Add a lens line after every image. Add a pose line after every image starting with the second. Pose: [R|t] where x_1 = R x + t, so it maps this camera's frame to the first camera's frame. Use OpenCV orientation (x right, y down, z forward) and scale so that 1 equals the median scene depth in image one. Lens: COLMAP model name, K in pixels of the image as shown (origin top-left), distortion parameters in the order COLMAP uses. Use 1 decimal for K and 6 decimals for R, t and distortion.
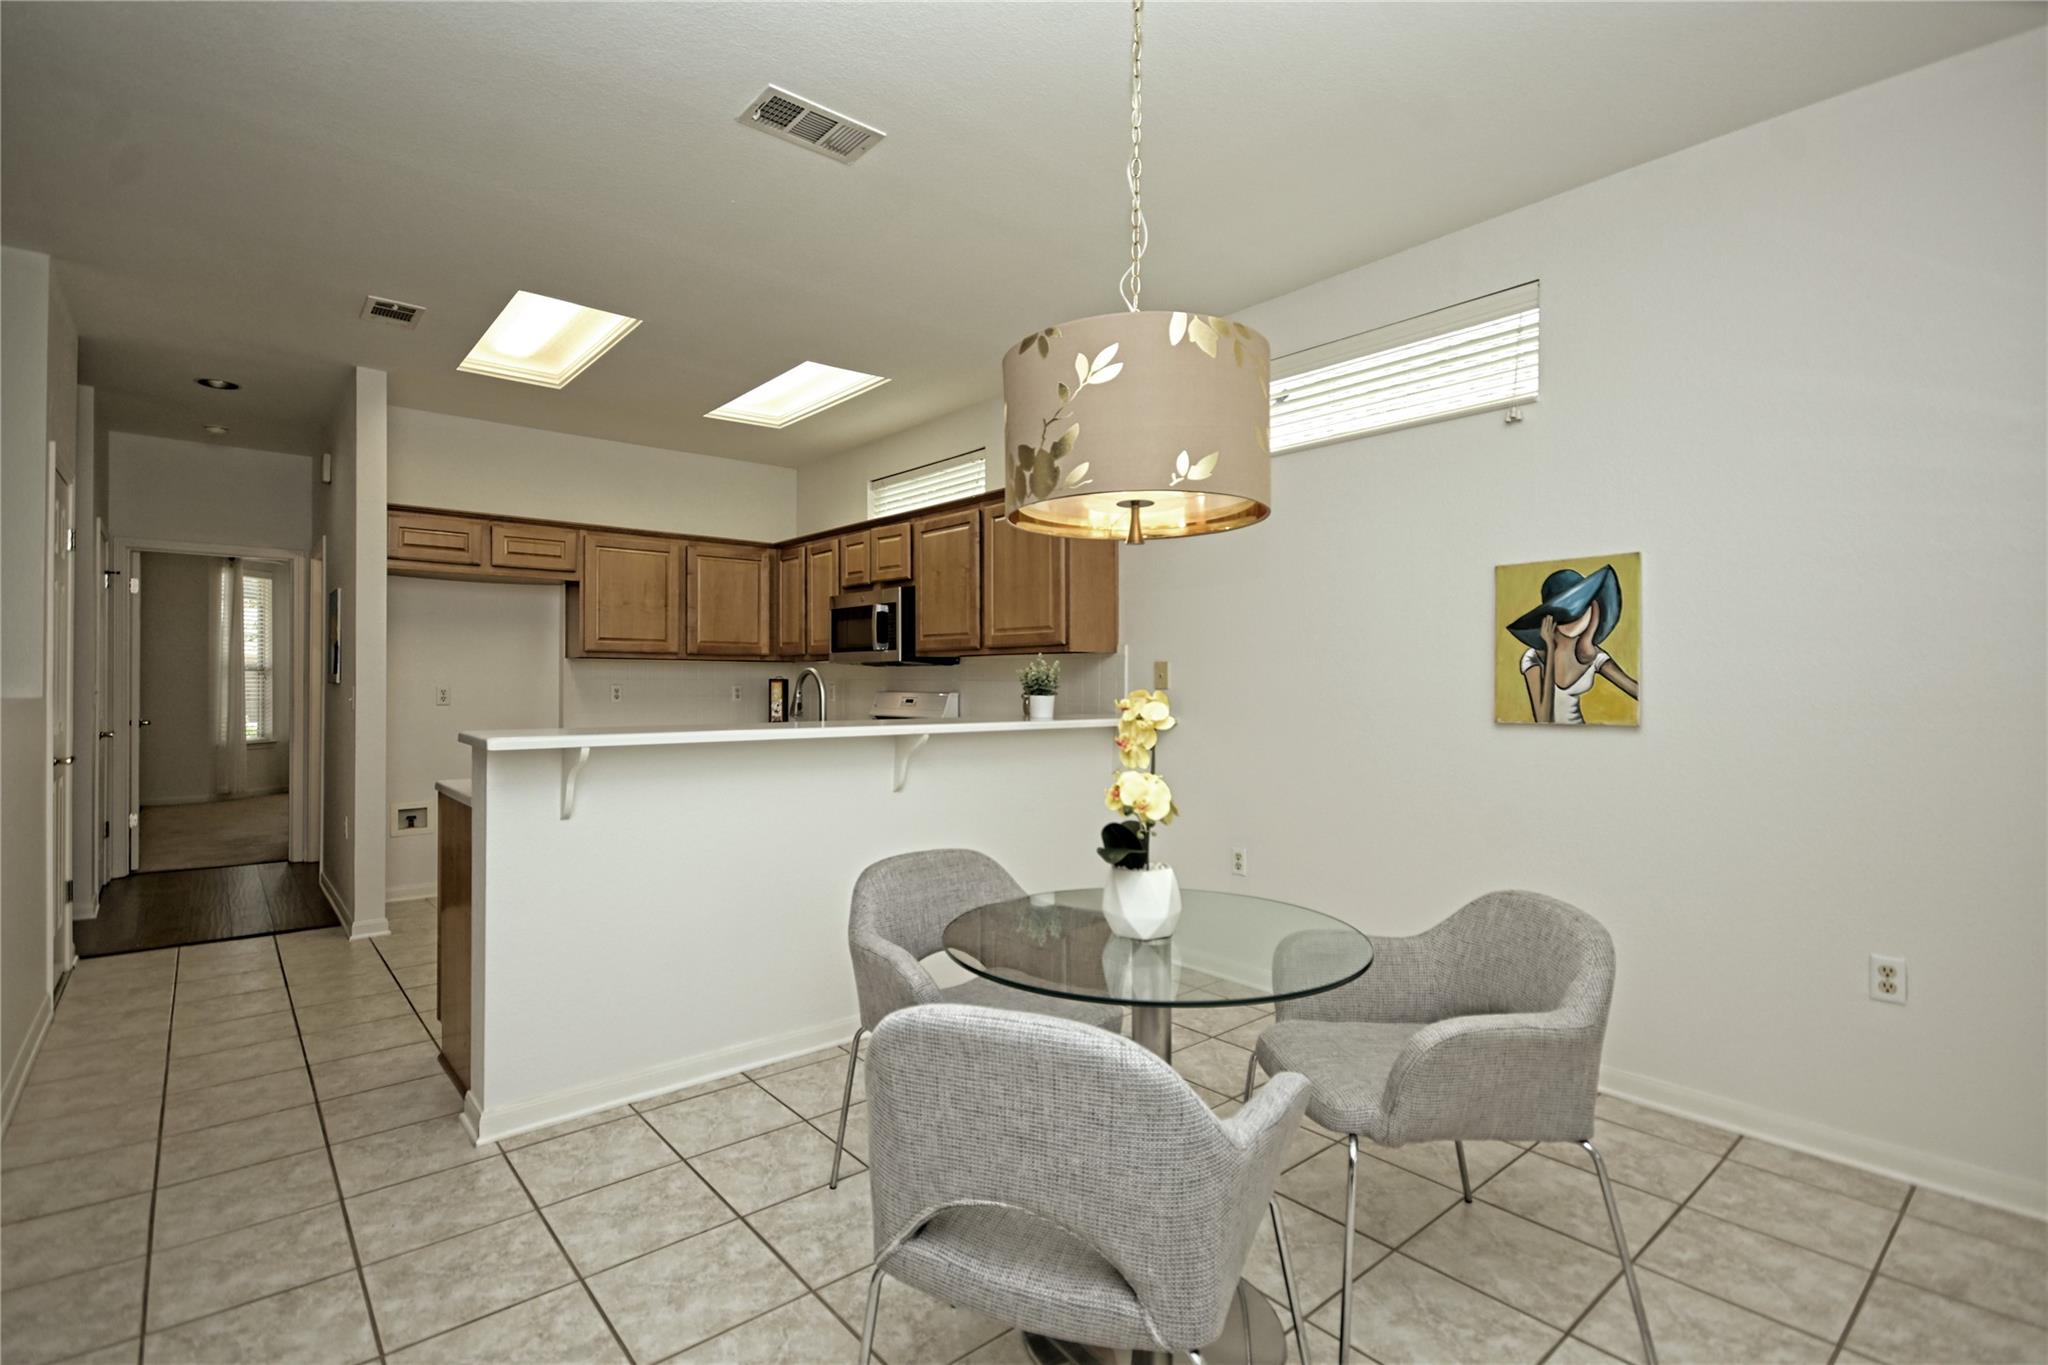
lens RADIAL K [[971.4, 0, 999.5], [0, 971.4, 676.9], [0, 0, 1]] dist [0.040555, -0.018853]
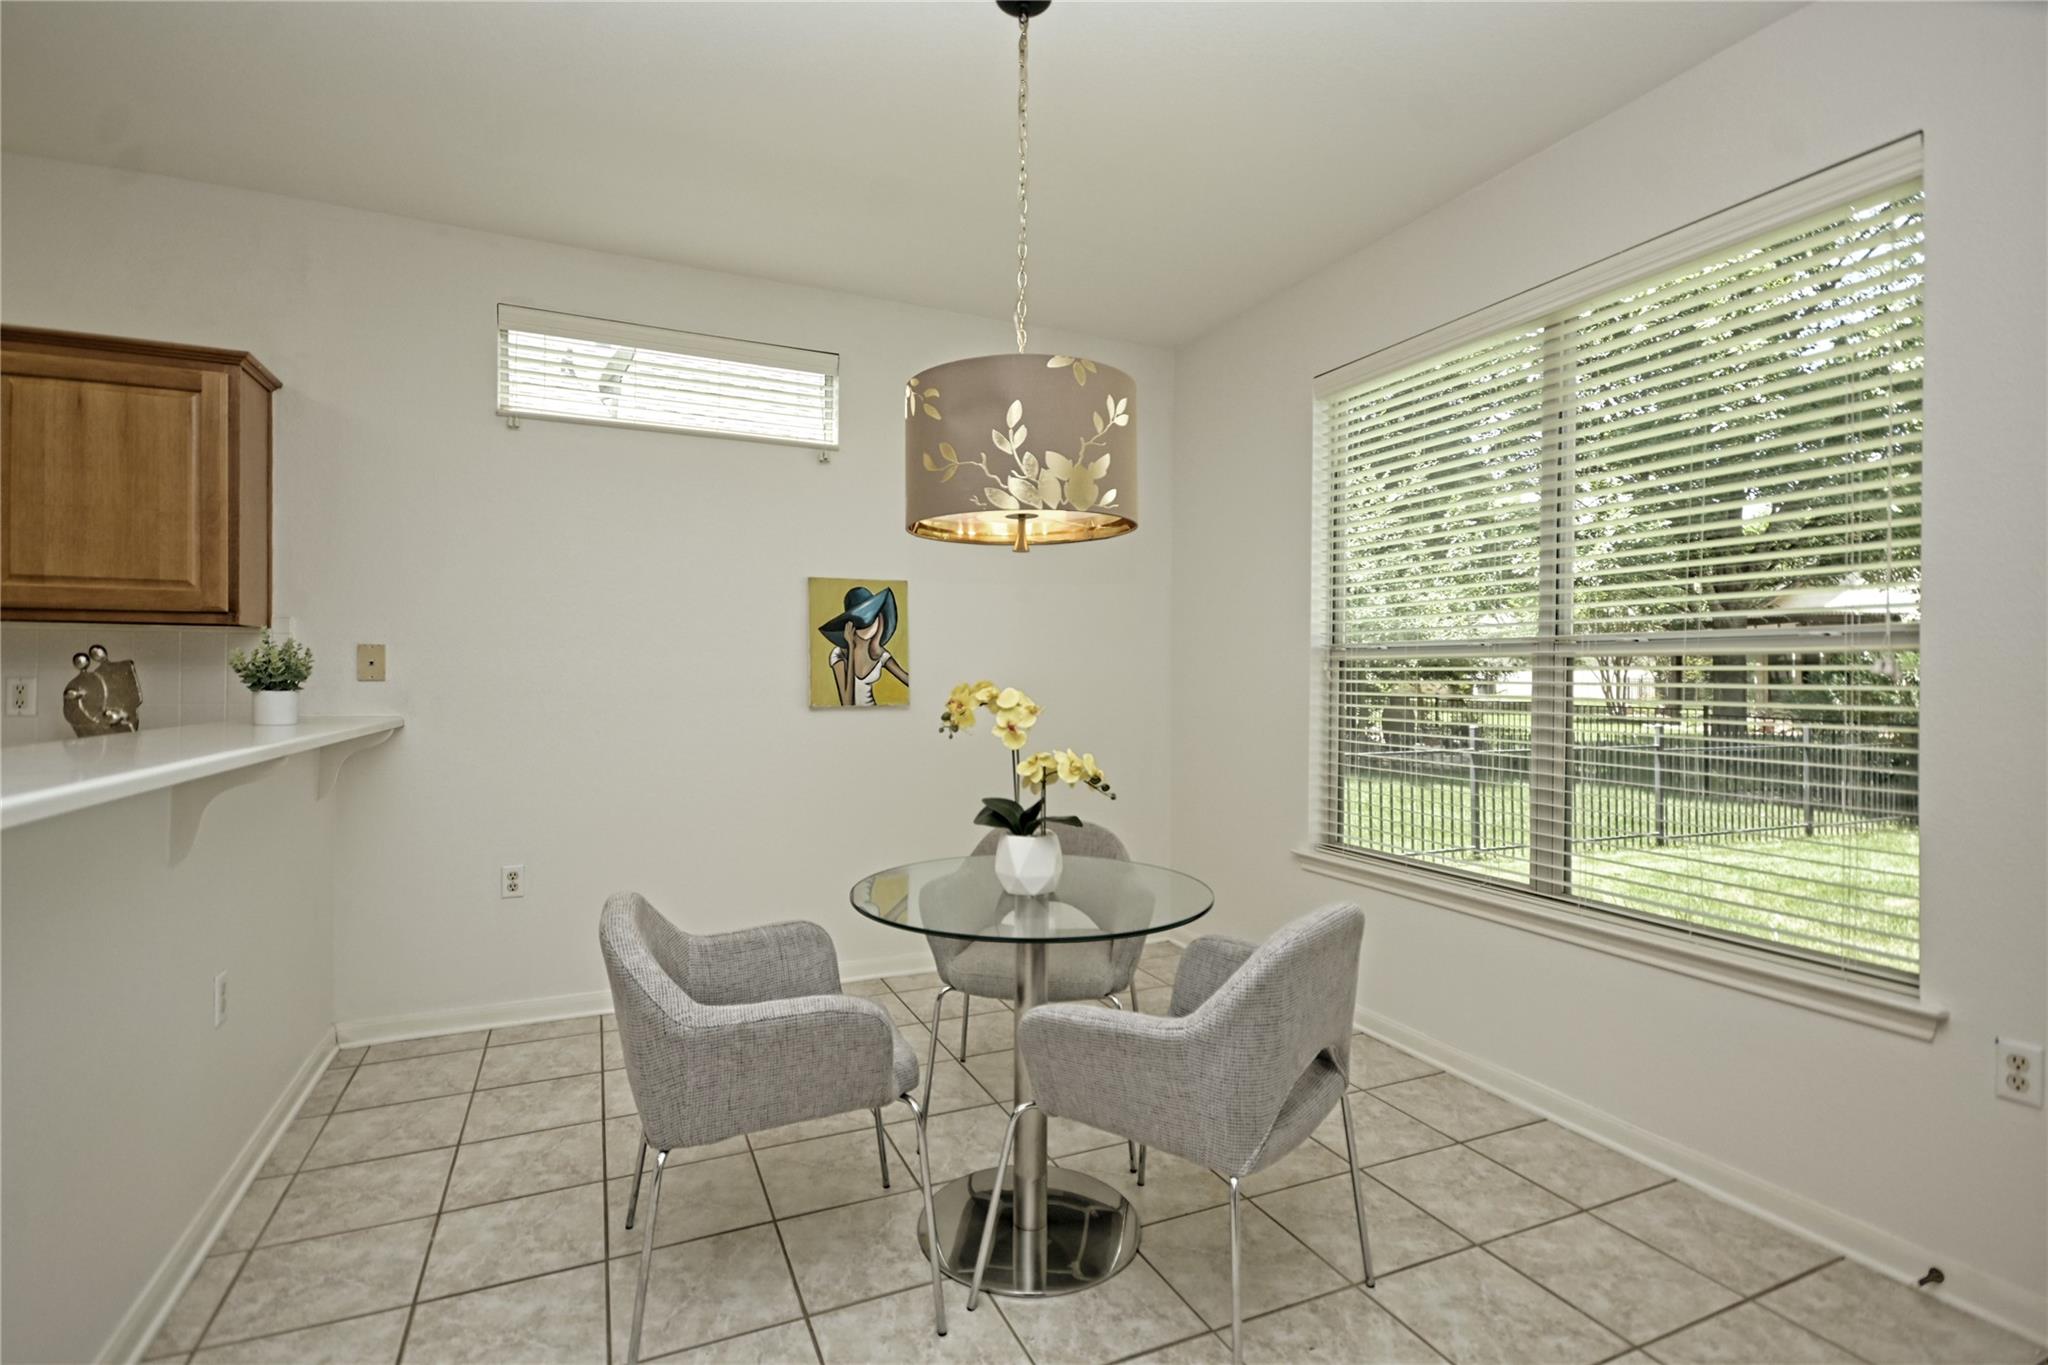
lens RADIAL K [[945.9, 0, 1028.5], [0, 945.9, 677.6], [0, 0, 1]] dist [0.011114, -0.009342]
pose [[0.266818, -0.000795, 0.963747, -0.327015], [-0.009538, 0.999949, 0.003466, 0.002207], [-0.963700, -0.010117, 0.266796, 0.255836]]
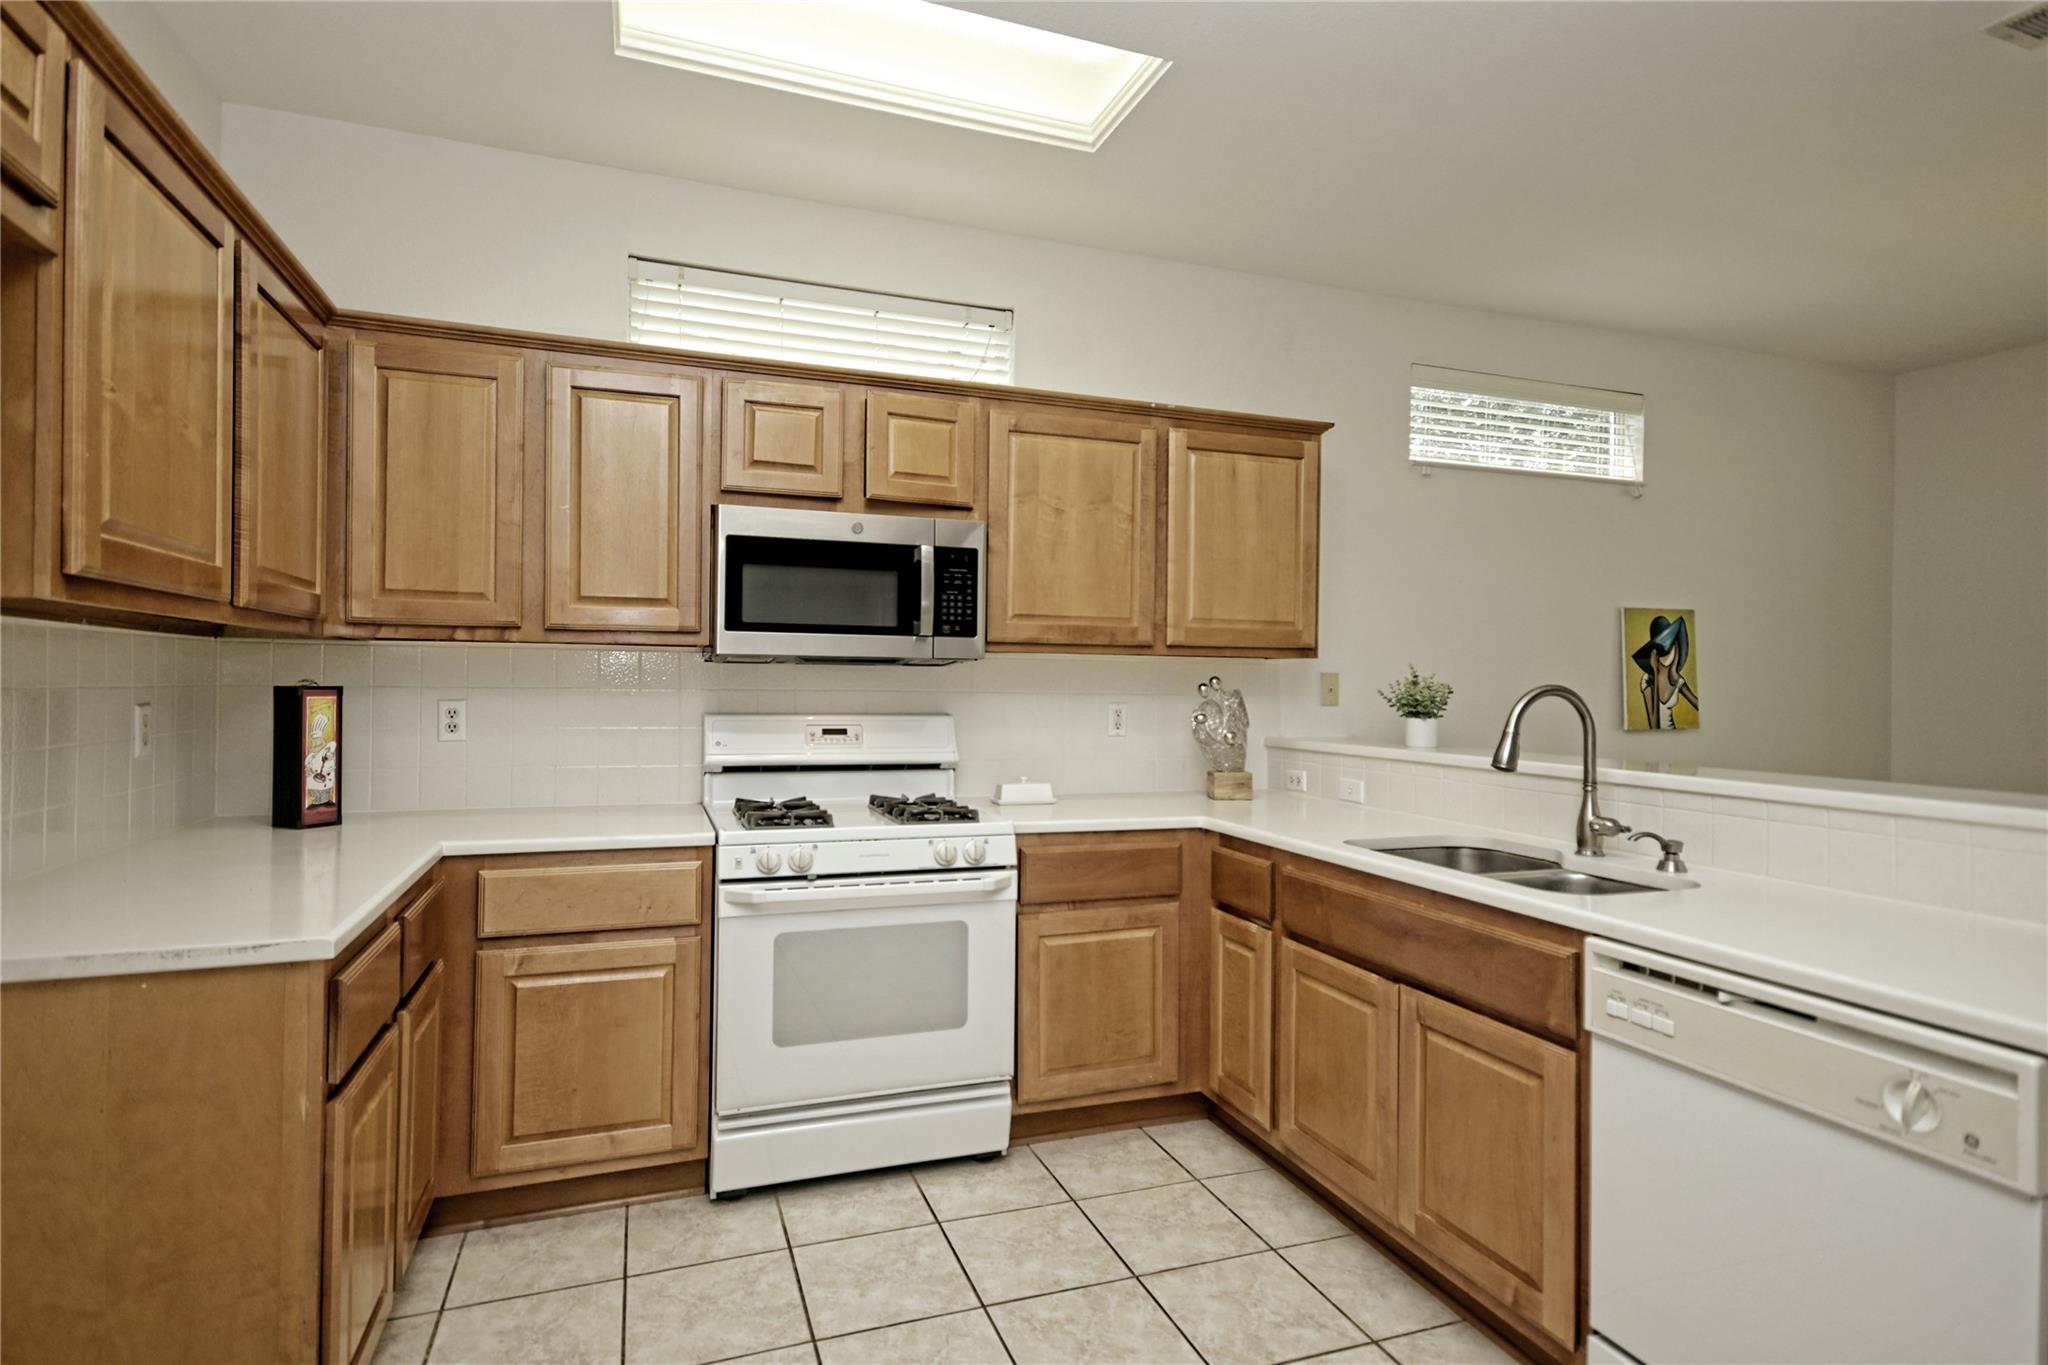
lens RADIAL K [[1036.1, 0, 1025.9], [0, 1036.1, 679.9], [0, 0, 1]] dist [-0.000154, 0.011773]
pose [[0.340016, 0.002527, 0.940416, -0.622096], [-0.014814, 0.999887, 0.002669, -0.006538], [-0.940303, -0.014838, 0.340015, 0.763506]]
